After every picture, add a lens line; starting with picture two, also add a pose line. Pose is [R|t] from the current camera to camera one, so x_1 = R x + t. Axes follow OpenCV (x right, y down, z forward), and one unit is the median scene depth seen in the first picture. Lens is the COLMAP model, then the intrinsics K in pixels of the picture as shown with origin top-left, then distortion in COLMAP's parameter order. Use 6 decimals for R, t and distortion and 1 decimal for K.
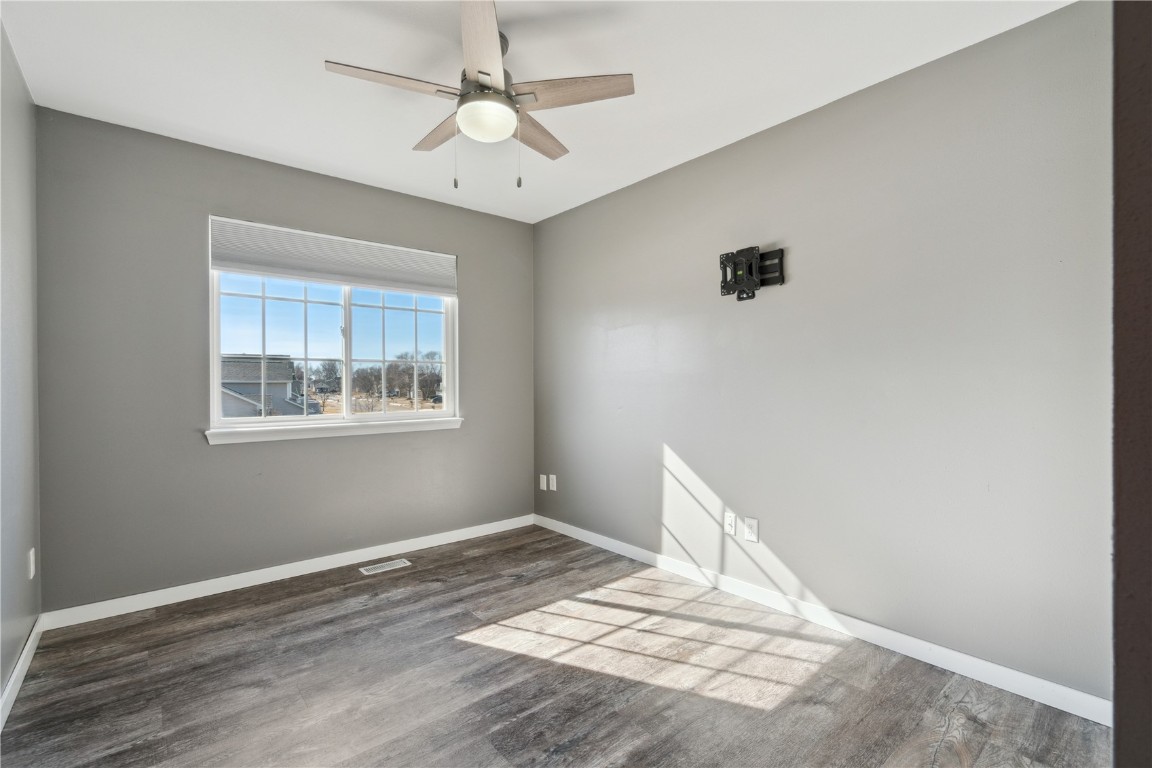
lens RADIAL K [[523.2, 0, 569.6], [0, 523.2, 384.6], [0, 0, 1]] dist [-0.001668, 0.000231]
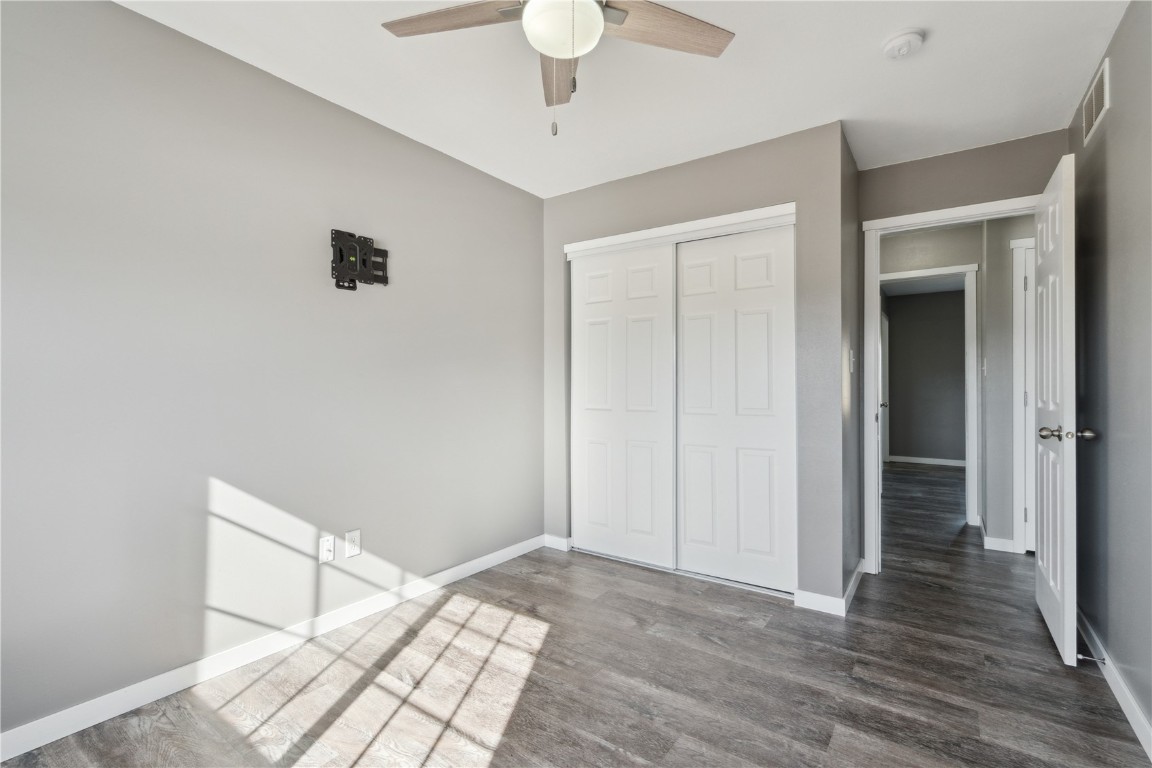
lens RADIAL K [[532.9, 0, 573.2], [0, 532.9, 383.2], [0, 0, 1]] dist [-0.002259, -0.000231]
pose [[-0.269001, 0.006222, 0.963120, -0.691811], [0.002785, 0.999980, -0.005682, 0.004986], [-0.963136, 0.001154, -0.269013, 0.938552]]
